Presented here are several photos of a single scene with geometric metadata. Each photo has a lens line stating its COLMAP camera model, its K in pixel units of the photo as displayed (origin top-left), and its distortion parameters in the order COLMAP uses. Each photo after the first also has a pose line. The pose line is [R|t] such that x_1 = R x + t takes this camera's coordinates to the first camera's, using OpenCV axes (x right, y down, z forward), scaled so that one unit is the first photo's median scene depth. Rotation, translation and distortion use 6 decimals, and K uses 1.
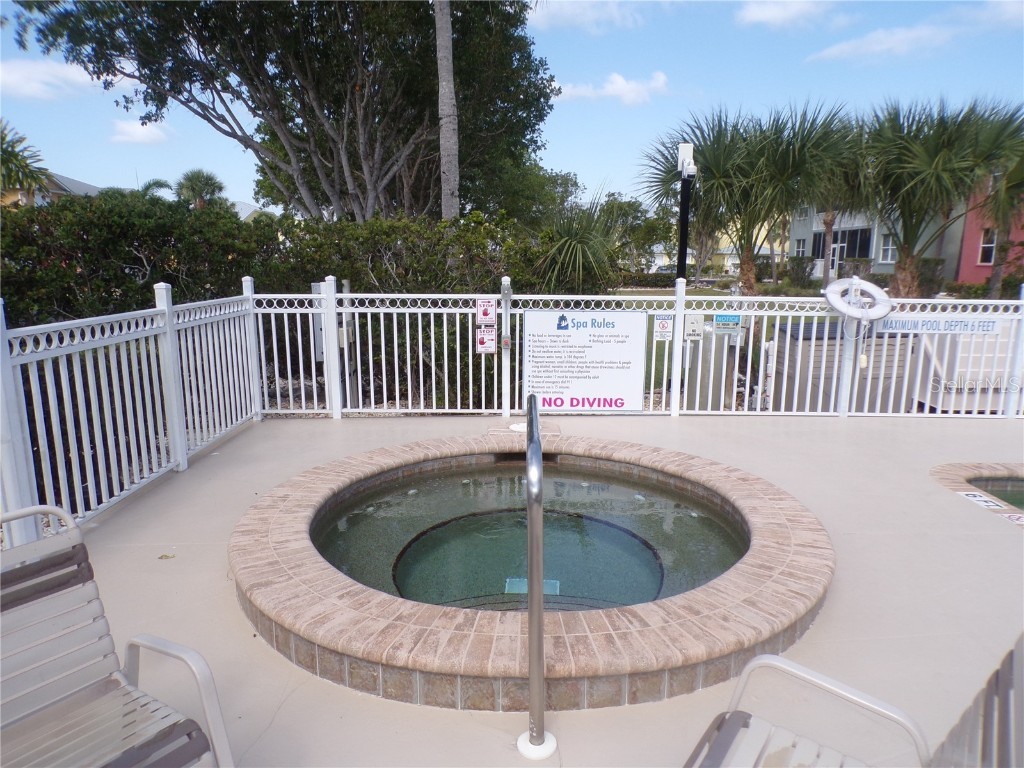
lens RADIAL K [[703.8, 0, 516.6], [0, 703.8, 403.4], [0, 0, 1]] dist [-0.026312, 0.061171]
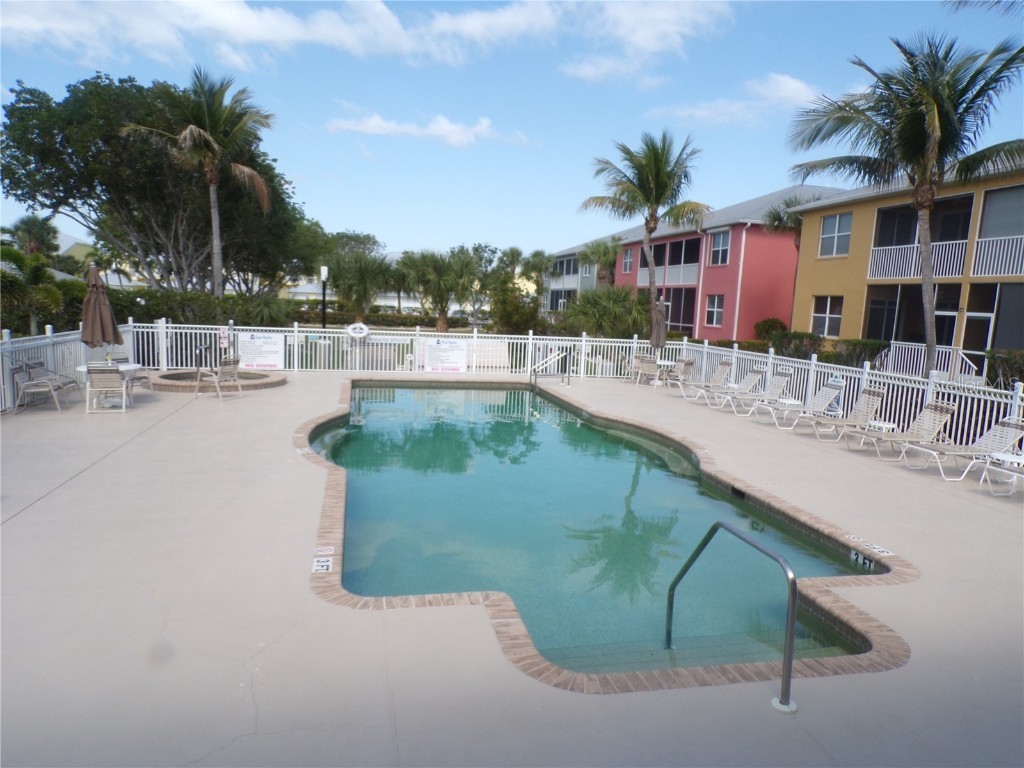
lens RADIAL K [[707.8, 0, 514.4], [0, 707.8, 405.2], [0, 0, 1]] dist [-0.007269, 0.033886]
pose [[0.977896, 0.002850, 0.209073, 0.481969], [0.008844, 0.998449, -0.054975, 0.313102], [-0.208906, 0.055609, 0.976353, -1.906654]]
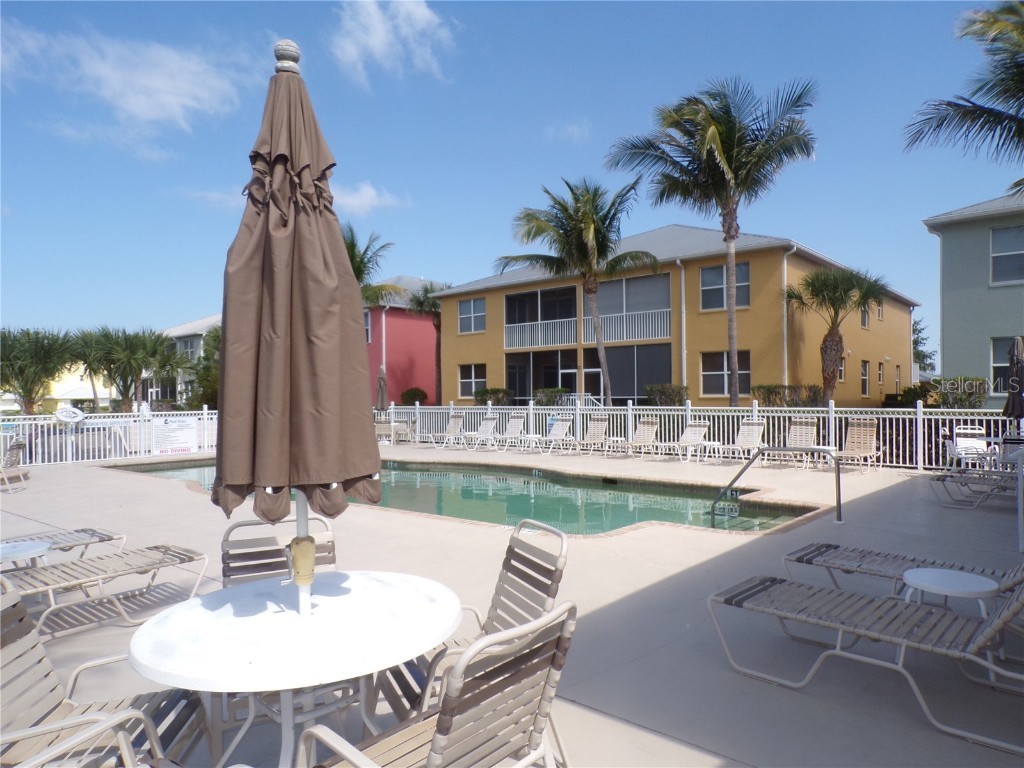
lens RADIAL K [[707.8, 0, 514.4], [0, 707.8, 405.2], [0, 0, 1]] dist [-0.007269, 0.033886]
pose [[0.664030, -0.033011, 0.746977, -0.344448], [0.178800, 0.977051, -0.115766, 0.379906], [-0.726013, 0.210432, 0.654694, -1.767058]]
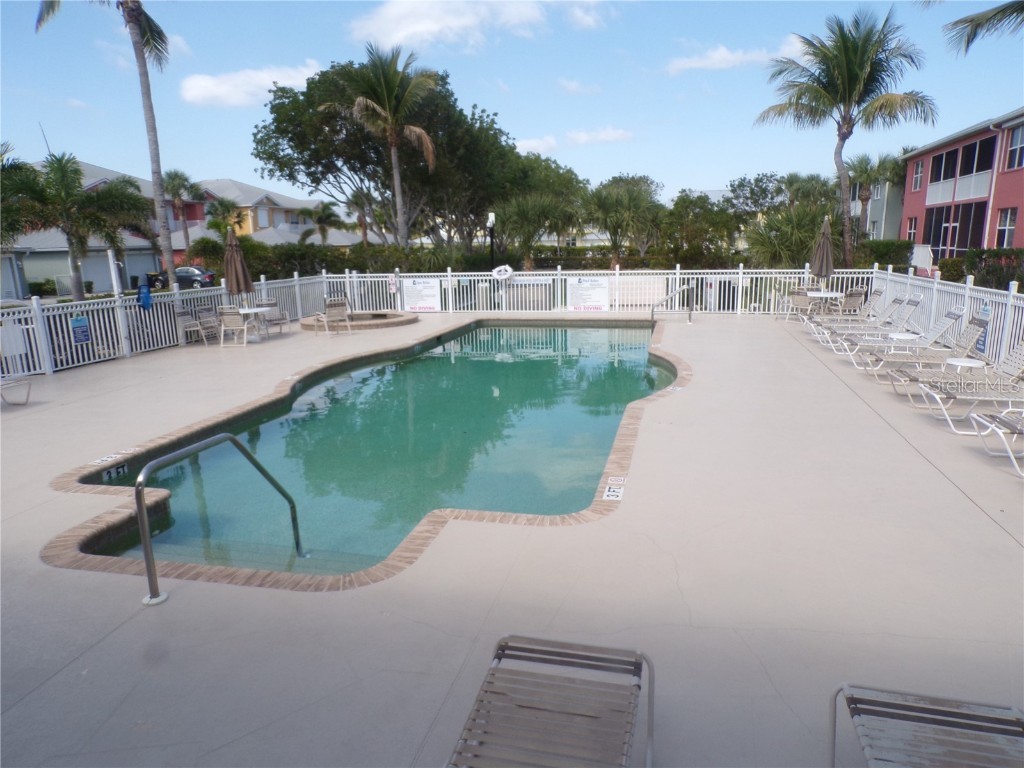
lens RADIAL K [[703.8, 0, 516.6], [0, 703.8, 403.4], [0, 0, 1]] dist [-0.026312, 0.061171]
pose [[0.971901, 0.023161, -0.234249, 1.215822], [-0.018329, 0.999572, 0.022784, 0.334787], [0.234676, -0.017850, 0.971910, -1.897217]]
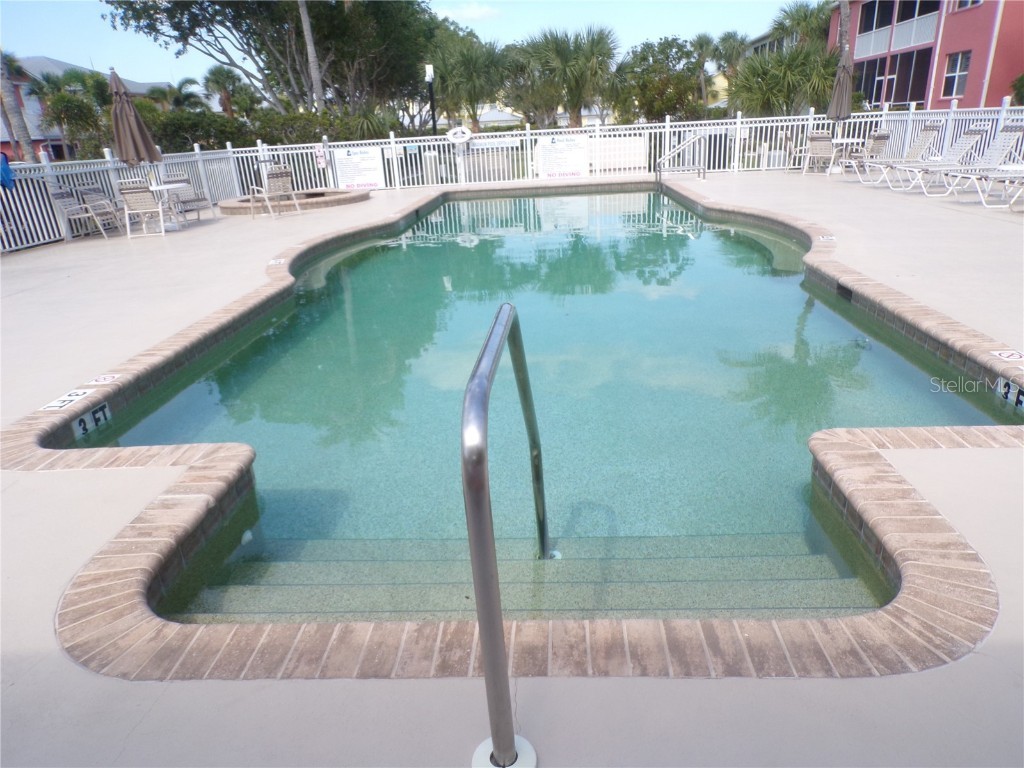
lens RADIAL K [[707.8, 0, 514.4], [0, 707.8, 405.2], [0, 0, 1]] dist [-0.007269, 0.033886]
pose [[0.995785, -0.036404, -0.084188, 0.821261], [0.050135, 0.984643, 0.167224, 0.376142], [0.076808, -0.170740, 0.982318, -1.593133]]
